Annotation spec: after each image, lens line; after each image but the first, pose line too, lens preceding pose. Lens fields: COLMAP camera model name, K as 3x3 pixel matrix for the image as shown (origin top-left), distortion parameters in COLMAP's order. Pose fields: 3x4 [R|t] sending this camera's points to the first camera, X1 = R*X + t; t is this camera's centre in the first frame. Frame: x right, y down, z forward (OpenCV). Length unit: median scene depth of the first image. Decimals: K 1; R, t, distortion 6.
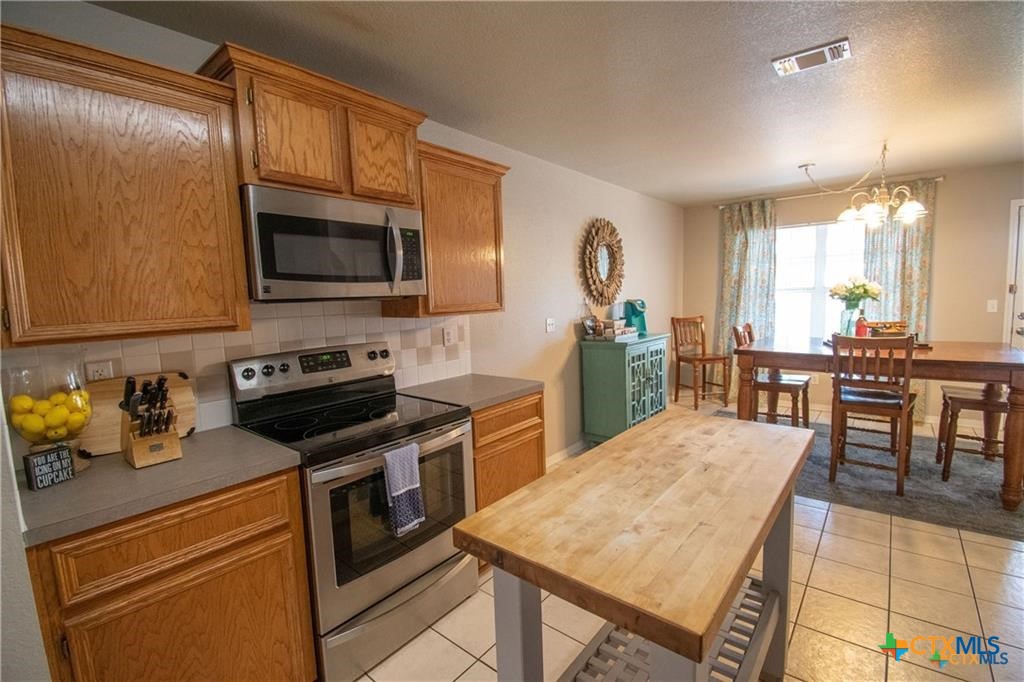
lens RADIAL K [[452.4, 0, 514.5], [0, 452.4, 340.5], [0, 0, 1]] dist [-0.008662, -0.003053]
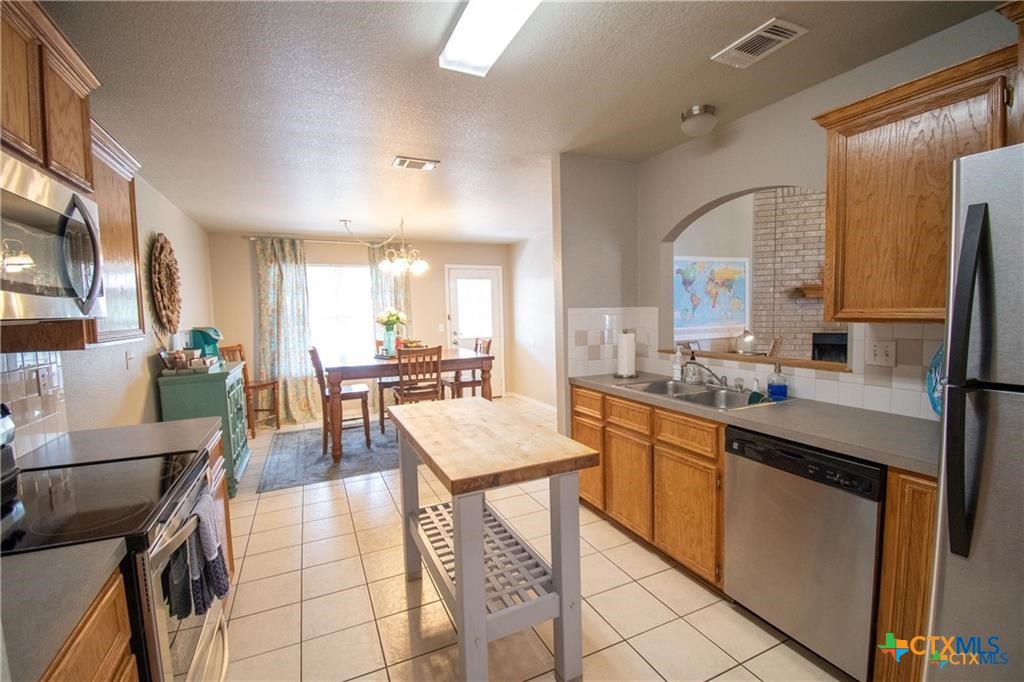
lens RADIAL K [[452.4, 0, 510.9], [0, 452.4, 344.7], [0, 0, 1]] dist [-0.008662, -0.003053]
pose [[0.438560, -0.047391, 0.897452, -0.239183], [0.100023, 0.994978, 0.003663, 0.002709], [-0.893119, 0.088159, 0.441098, 0.036483]]
